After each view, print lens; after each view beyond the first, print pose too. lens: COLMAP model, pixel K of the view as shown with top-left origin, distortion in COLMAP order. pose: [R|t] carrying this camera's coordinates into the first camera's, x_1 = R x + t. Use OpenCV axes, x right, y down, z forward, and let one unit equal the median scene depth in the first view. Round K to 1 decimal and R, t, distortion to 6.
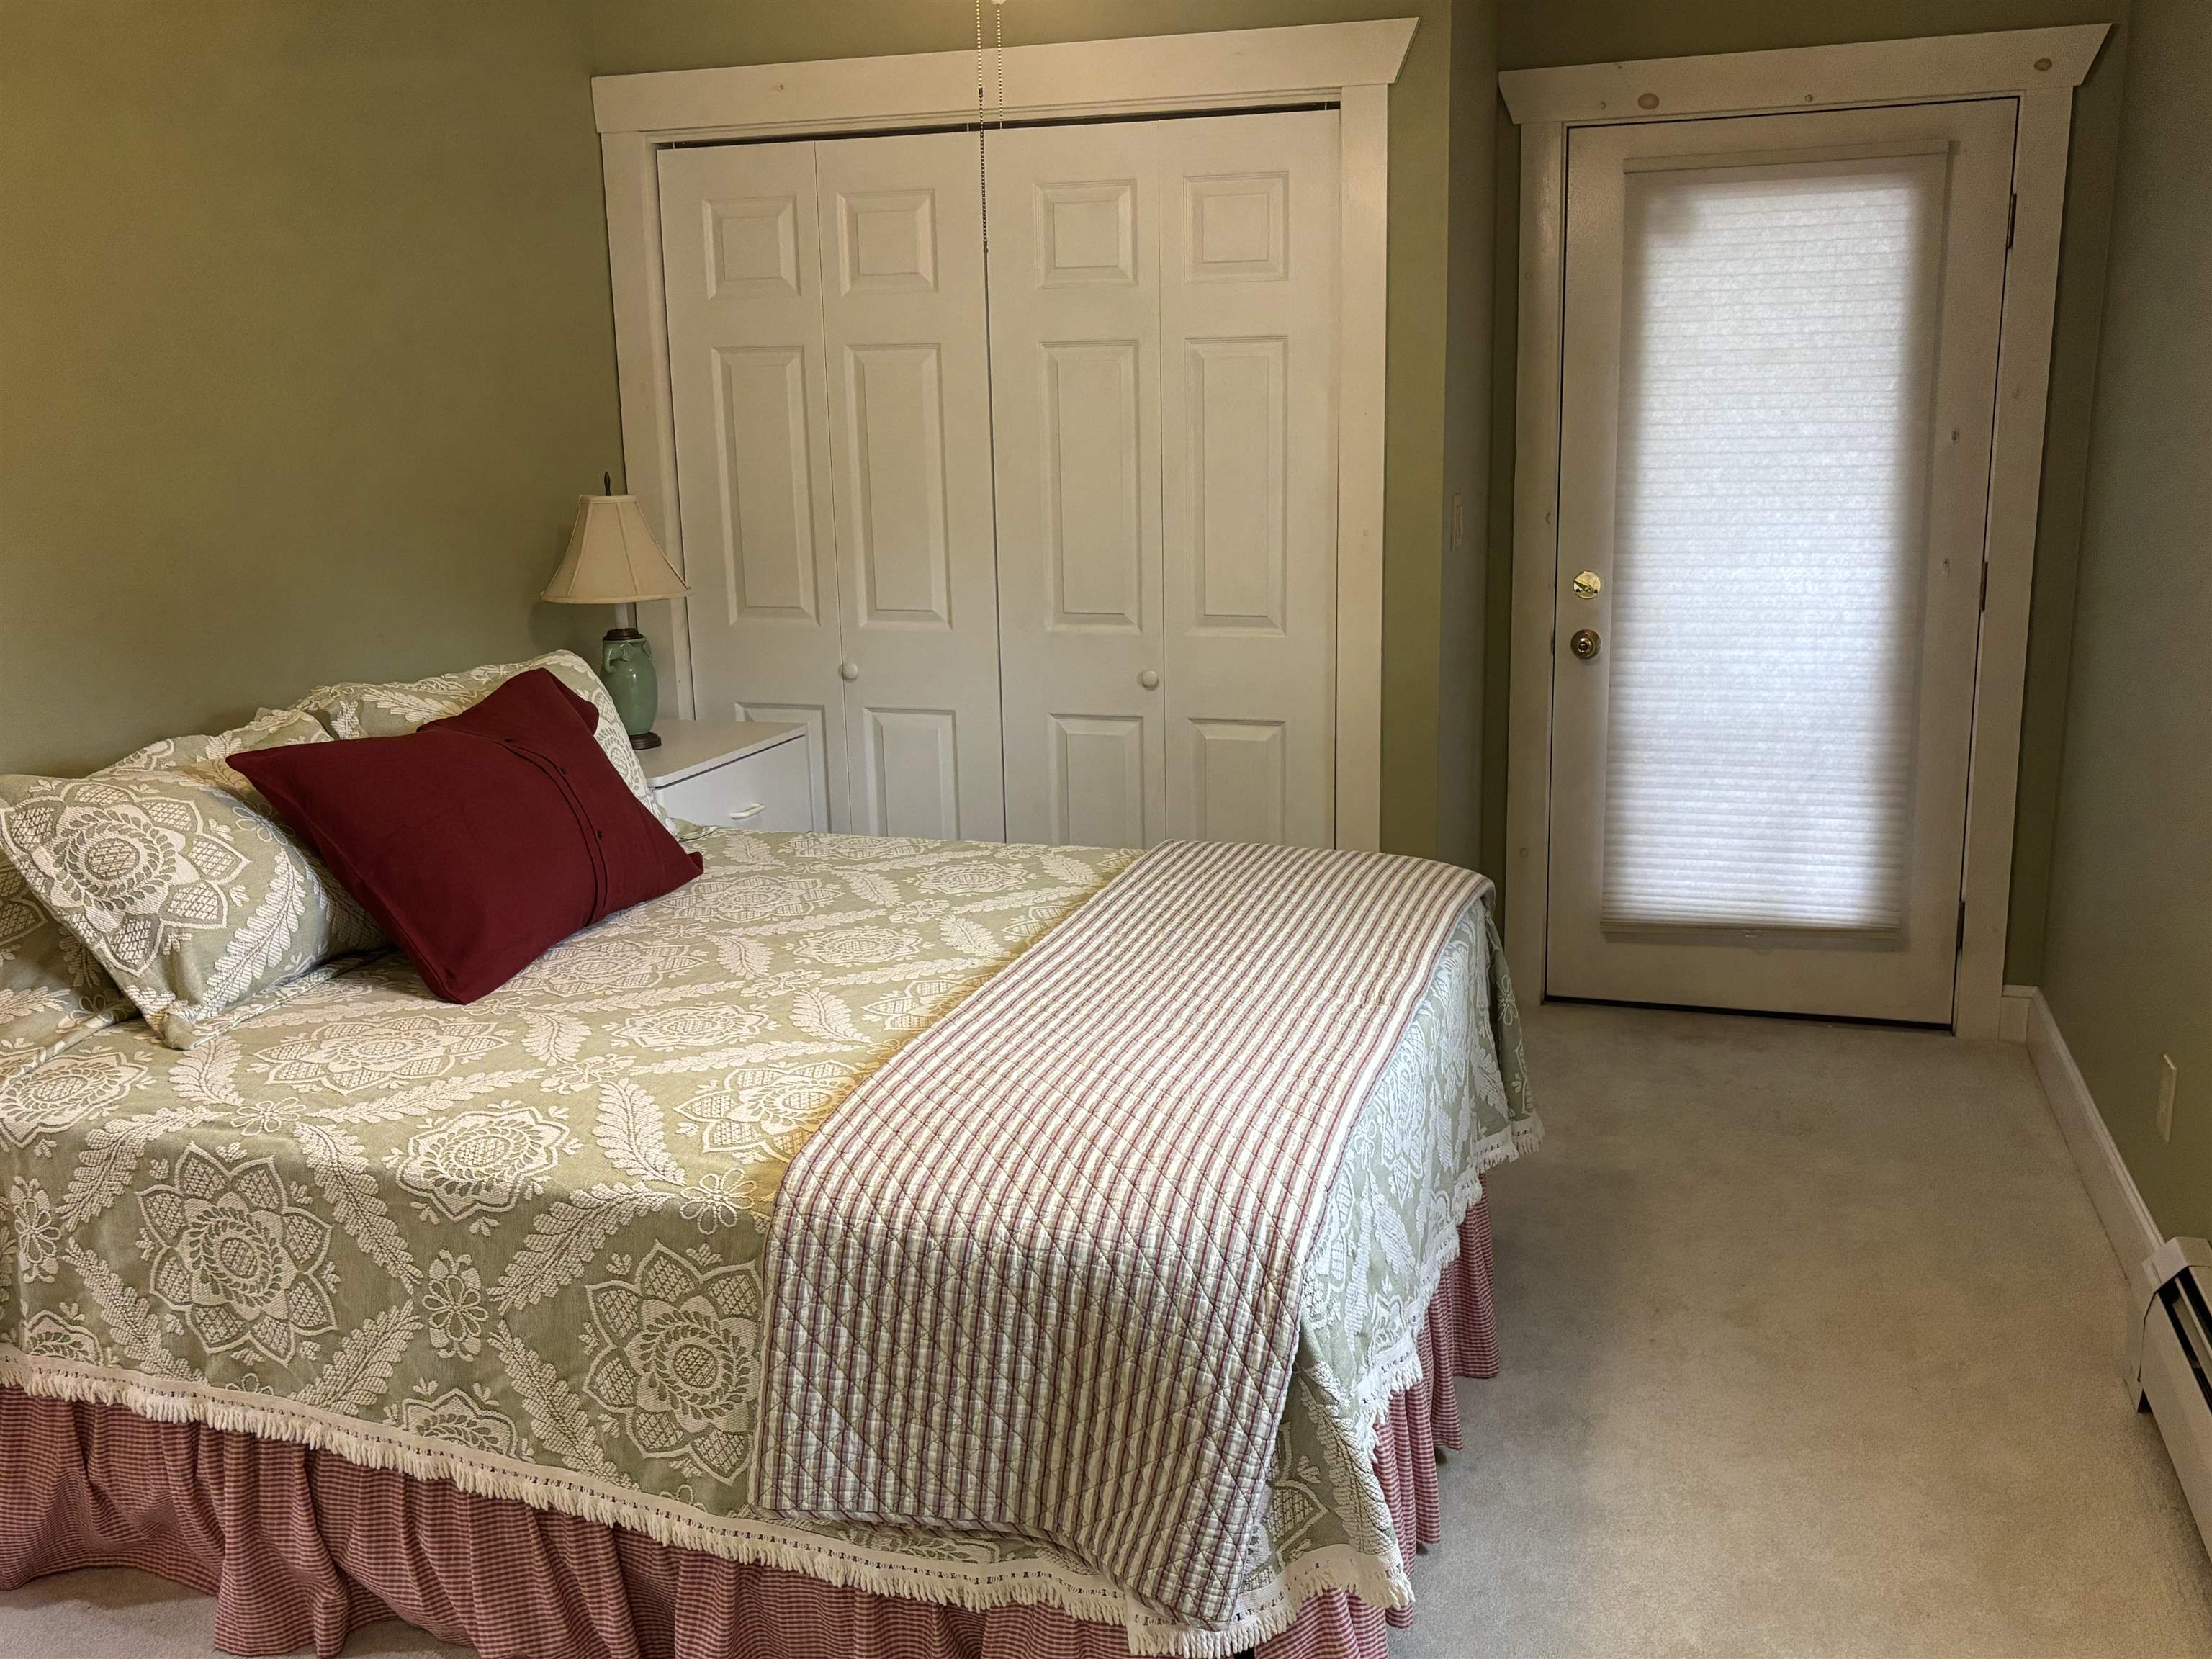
lens RADIAL K [[1978.1, 0, 1106.0], [0, 1978.1, 829.5], [0, 0, 1]] dist [0.014429, -0.002147]
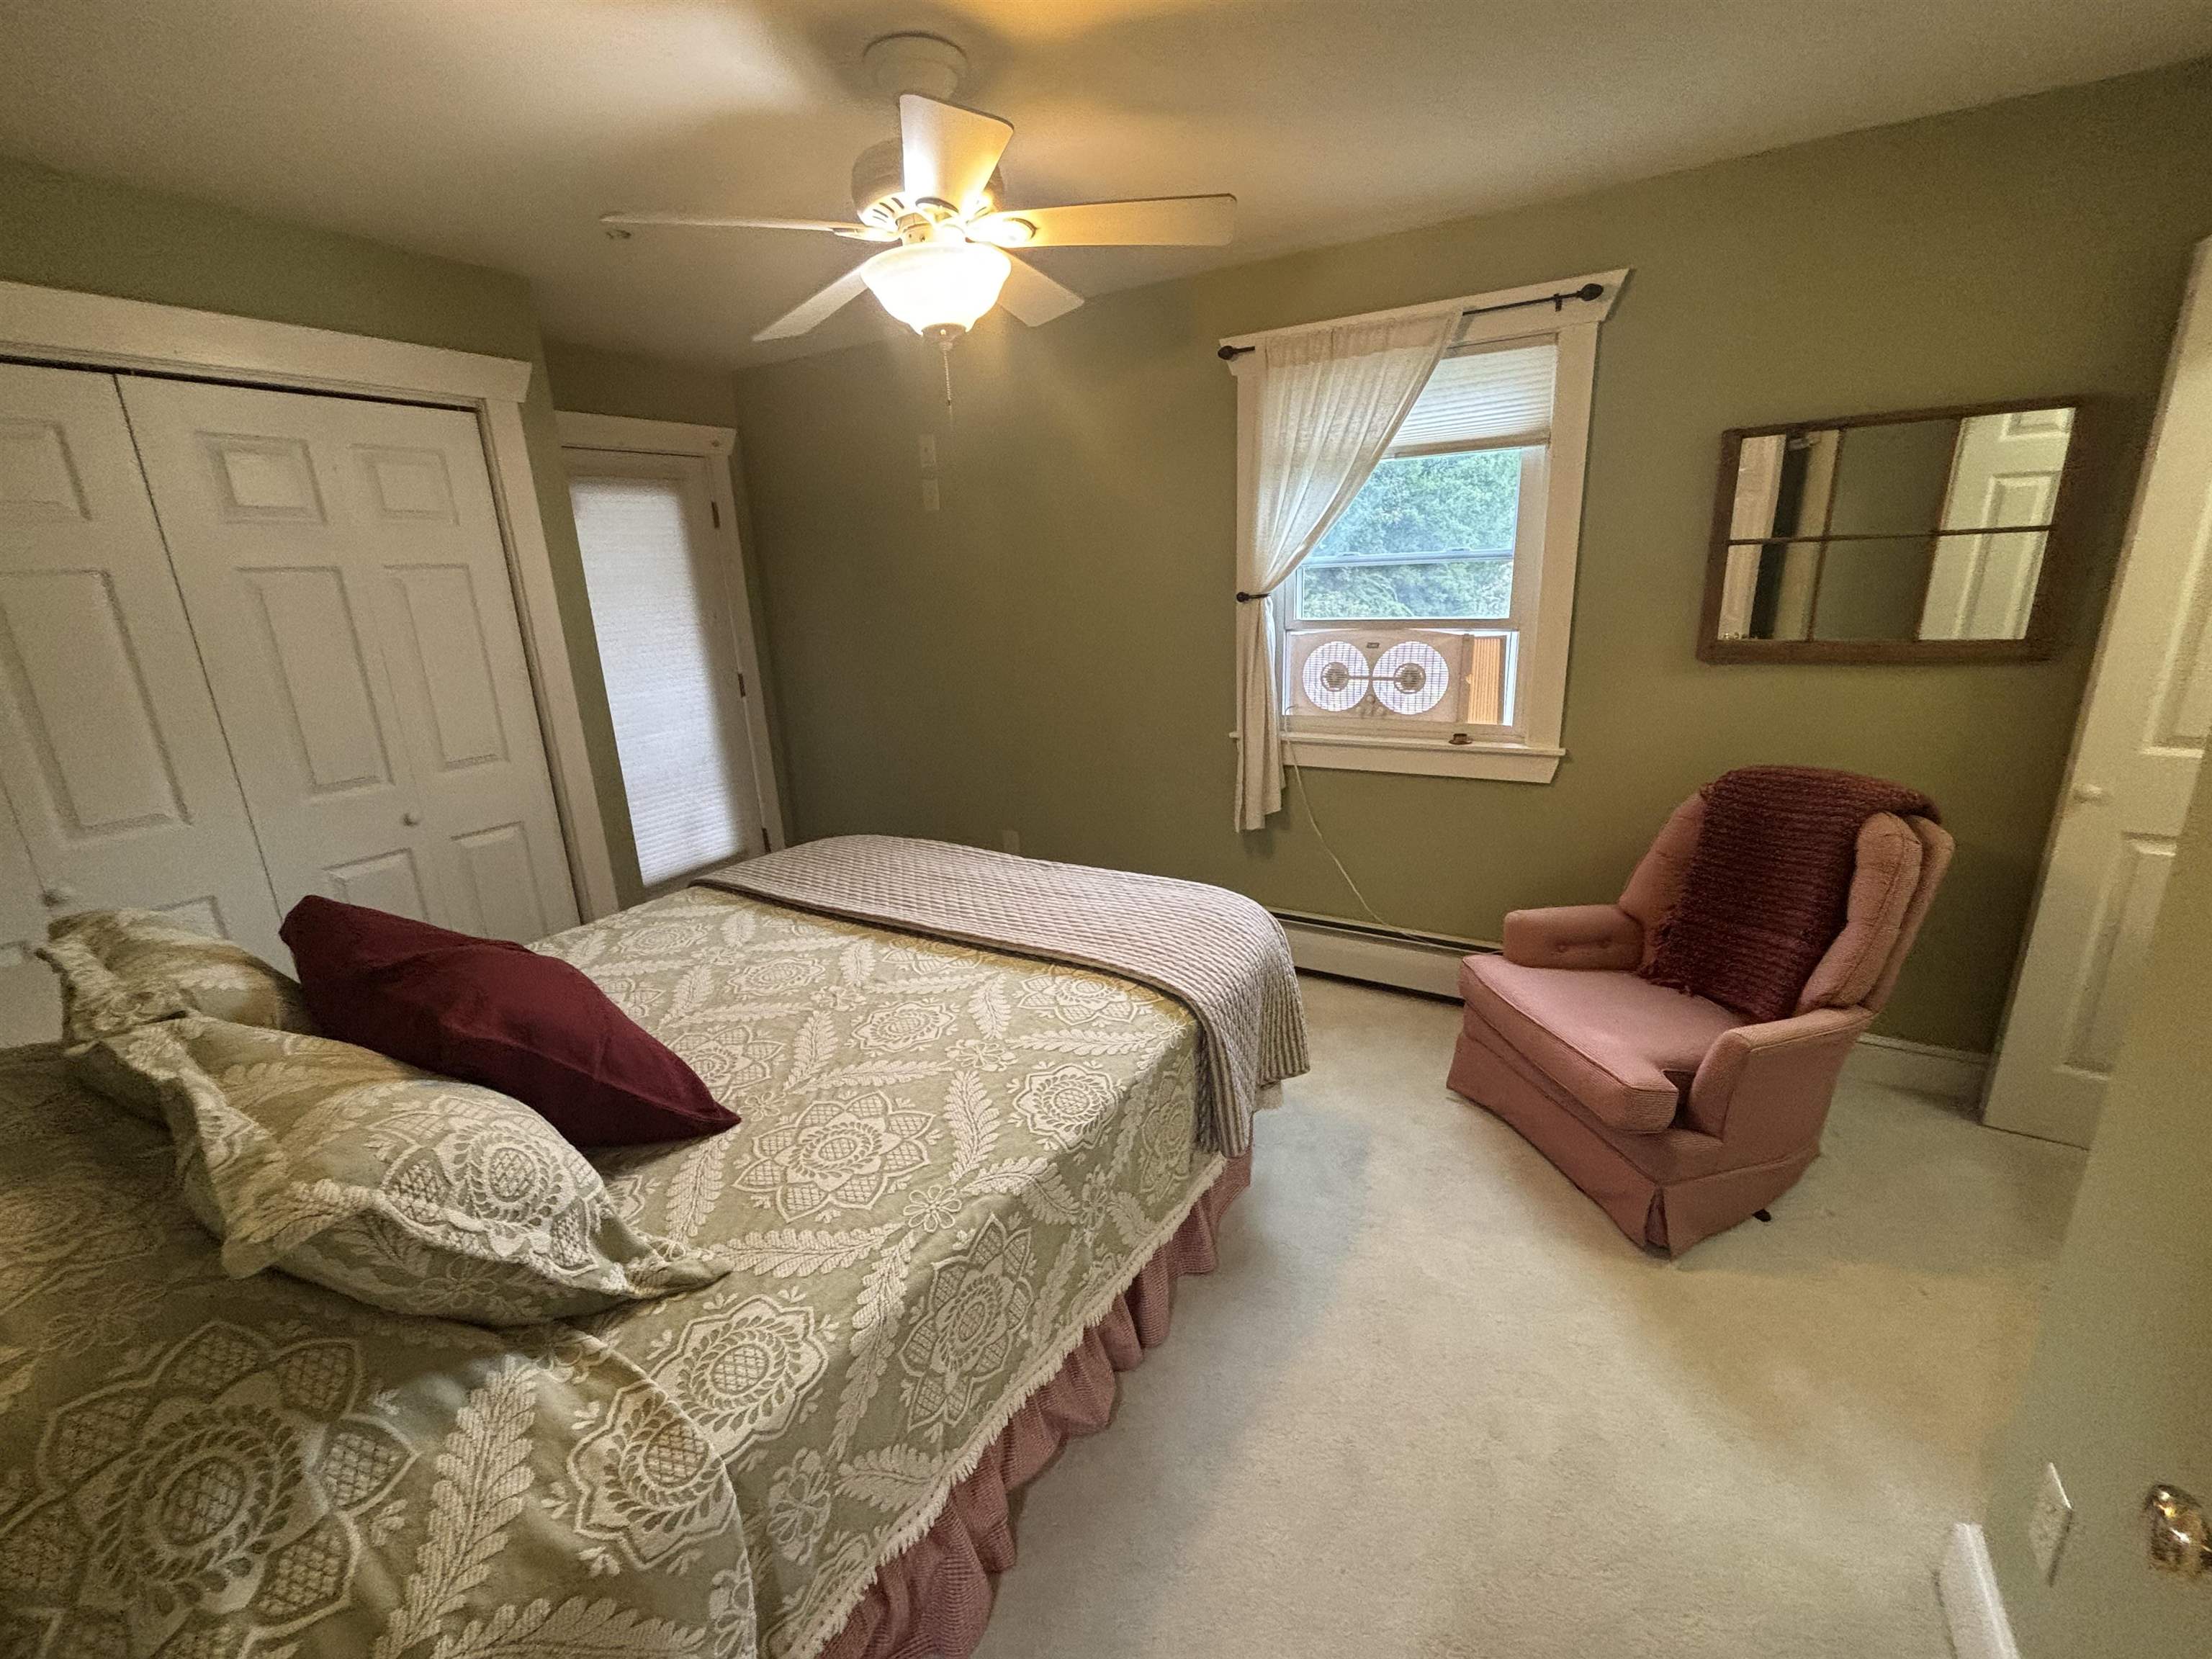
lens RADIAL K [[914.4, 0, 1106.0], [0, 914.4, 829.5], [0, 0, 1]] dist [-0.017984, -0.000217]
pose [[0.228441, -0.257400, 0.938914, -0.721601], [0.238648, 0.949797, 0.202320, -0.129209], [-0.943855, 0.177852, 0.278400, 0.611028]]
